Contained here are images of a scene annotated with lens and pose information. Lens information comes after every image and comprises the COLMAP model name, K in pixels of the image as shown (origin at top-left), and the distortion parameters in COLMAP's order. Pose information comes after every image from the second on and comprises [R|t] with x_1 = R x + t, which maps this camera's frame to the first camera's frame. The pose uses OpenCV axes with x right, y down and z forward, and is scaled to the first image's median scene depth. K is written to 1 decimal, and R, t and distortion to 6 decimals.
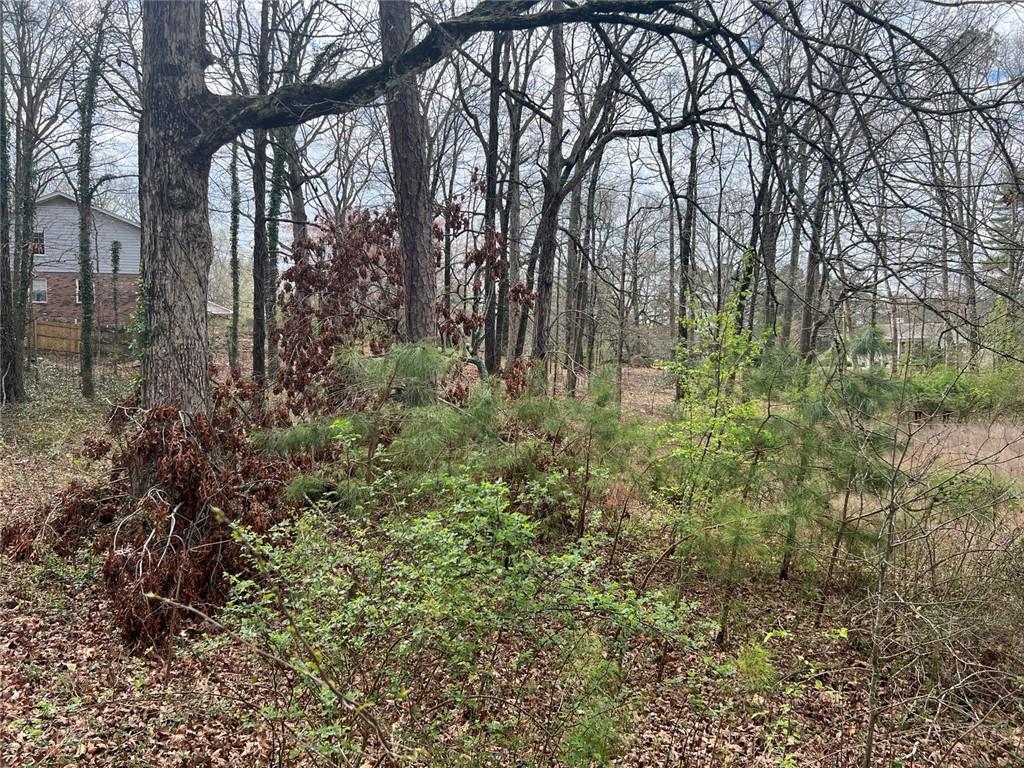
lens RADIAL K [[780.0, 0, 511.4], [0, 780.0, 382.6], [0, 0, 1]] dist [0.036506, -0.034298]
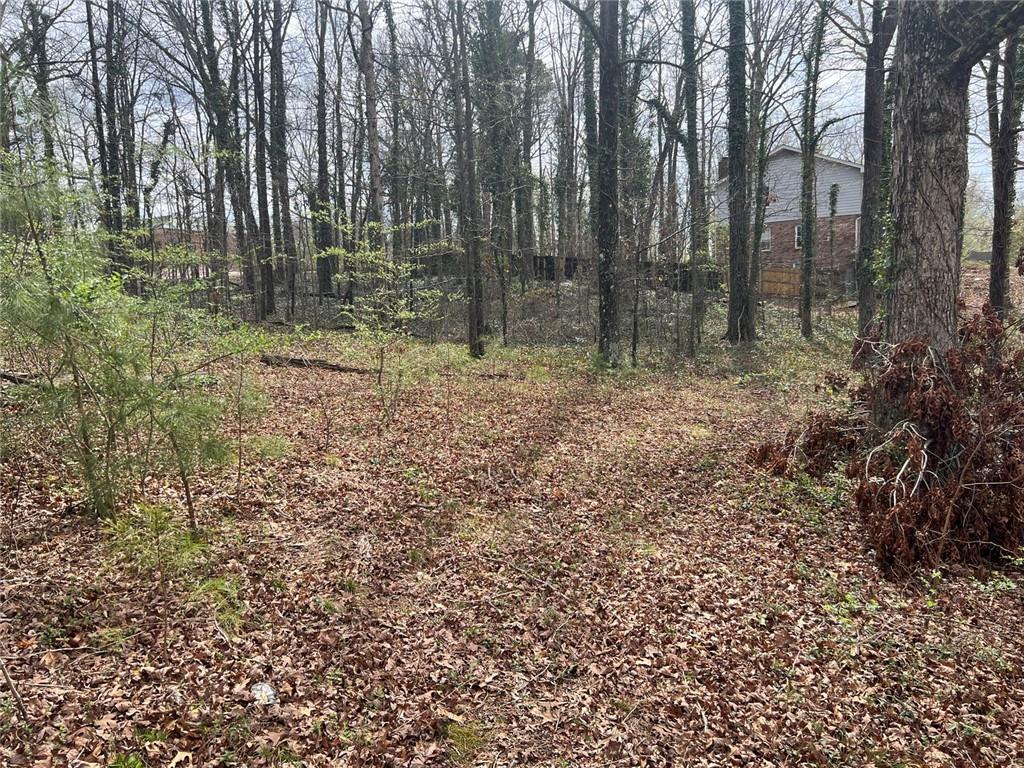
lens RADIAL K [[780.0, 0, 508.9], [0, 780.0, 387.9], [0, 0, 1]] dist [0.036506, -0.034298]
pose [[0.662962, 0.056285, -0.746535, -0.036522], [0.004191, 0.996875, 0.078881, 0.007924], [0.748642, -0.055424, 0.660654, -0.030396]]
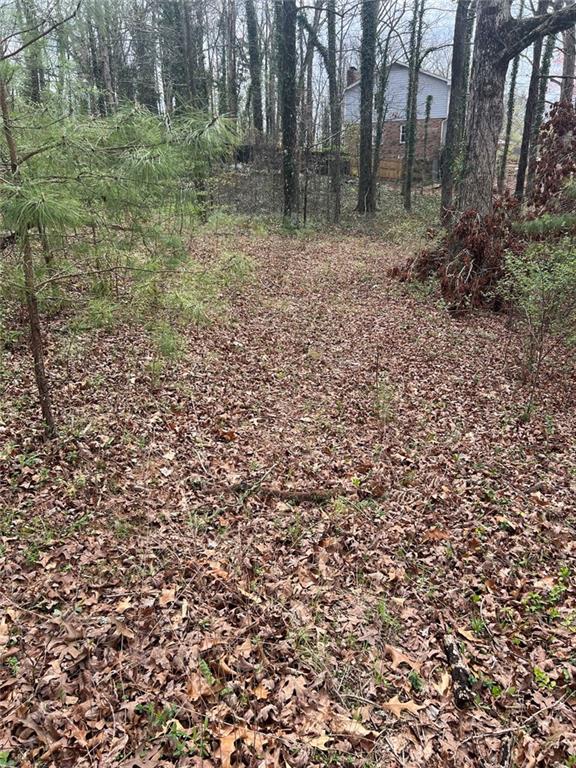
lens RADIAL K [[585.0, 0, 287.4], [0, 585.0, 396.1], [0, 0, 1]] dist [0.036506, -0.034298]
pose [[0.786320, 0.198955, -0.584908, 0.154989], [-0.004344, 0.948487, 0.316786, 0.004629], [0.617804, -0.246554, 0.746679, -0.498172]]
